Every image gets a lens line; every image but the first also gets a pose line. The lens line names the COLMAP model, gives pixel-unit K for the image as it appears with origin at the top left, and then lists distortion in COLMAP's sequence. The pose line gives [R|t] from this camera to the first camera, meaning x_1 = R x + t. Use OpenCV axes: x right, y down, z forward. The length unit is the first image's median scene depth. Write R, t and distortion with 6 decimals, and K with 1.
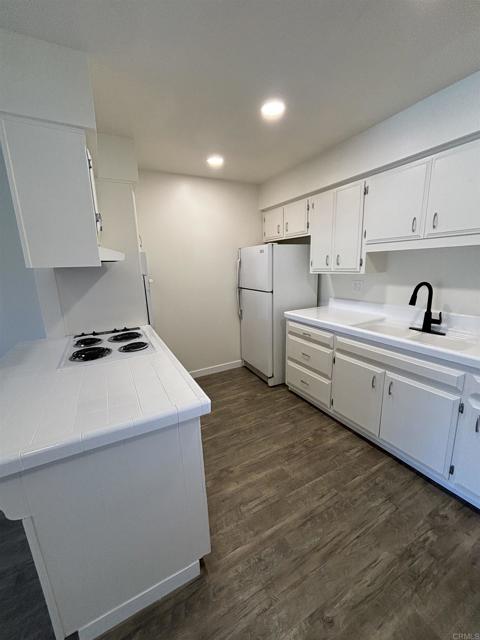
lens RADIAL K [[259.8, 0, 240.0], [0, 259.8, 320.0], [0, 0, 1]] dist [-0.000946, 0.000524]
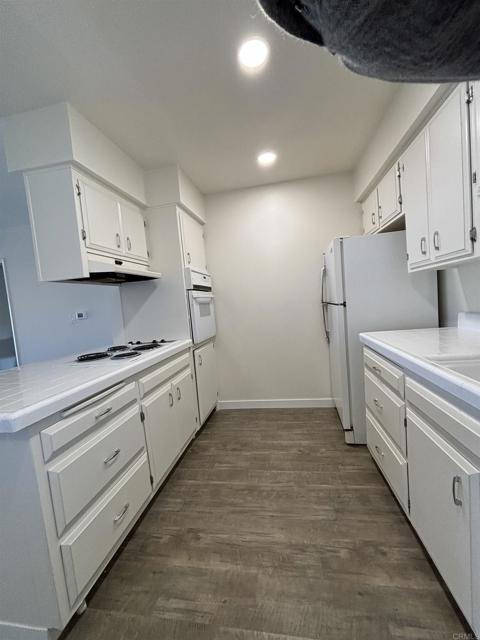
lens RADIAL K [[259.8, 0, 240.0], [0, 259.8, 320.0], [0, 0, 1]] dist [-0.000946, 0.000524]
pose [[0.788511, 0.003489, -0.615011, 0.344827], [-0.070237, 0.993952, -0.084412, 0.012804], [0.610997, 0.109756, 0.783988, 0.286066]]
